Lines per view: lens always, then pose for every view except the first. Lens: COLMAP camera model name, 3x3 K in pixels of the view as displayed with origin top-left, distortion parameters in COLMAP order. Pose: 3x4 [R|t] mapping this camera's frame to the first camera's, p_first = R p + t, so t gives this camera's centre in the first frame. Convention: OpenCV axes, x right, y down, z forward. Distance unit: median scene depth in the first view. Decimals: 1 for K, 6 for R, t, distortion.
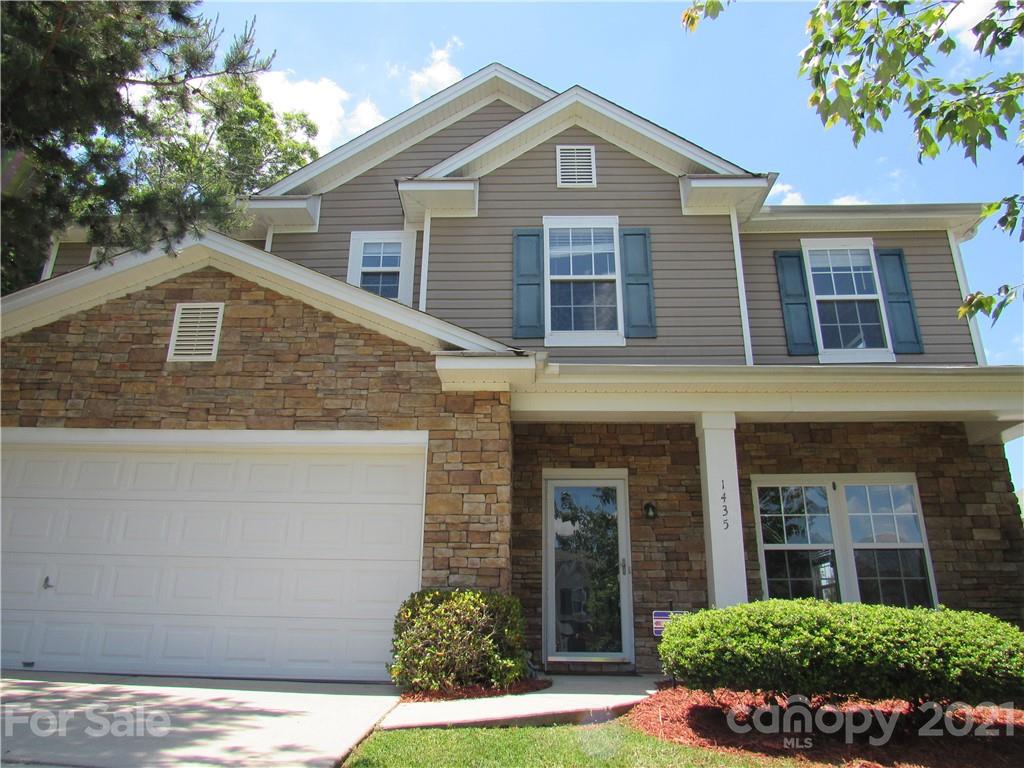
lens RADIAL K [[726.9, 0, 504.8], [0, 726.9, 393.0], [0, 0, 1]] dist [-0.044287, 0.021122]
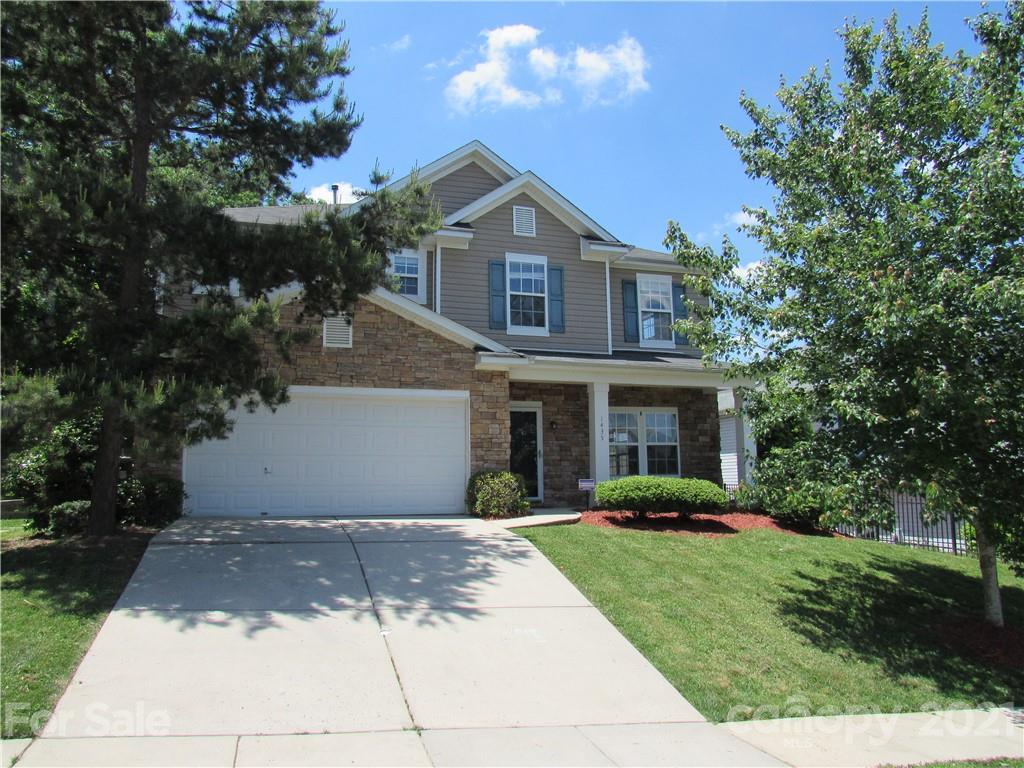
lens RADIAL K [[726.9, 0, 516.0], [0, 726.9, 395.0], [0, 0, 1]] dist [-0.044287, 0.021122]
pose [[0.934964, 0.020842, 0.354130, -0.645236], [-0.093717, 0.977319, 0.189908, -0.302798], [-0.342140, -0.210746, 0.915711, -0.784249]]
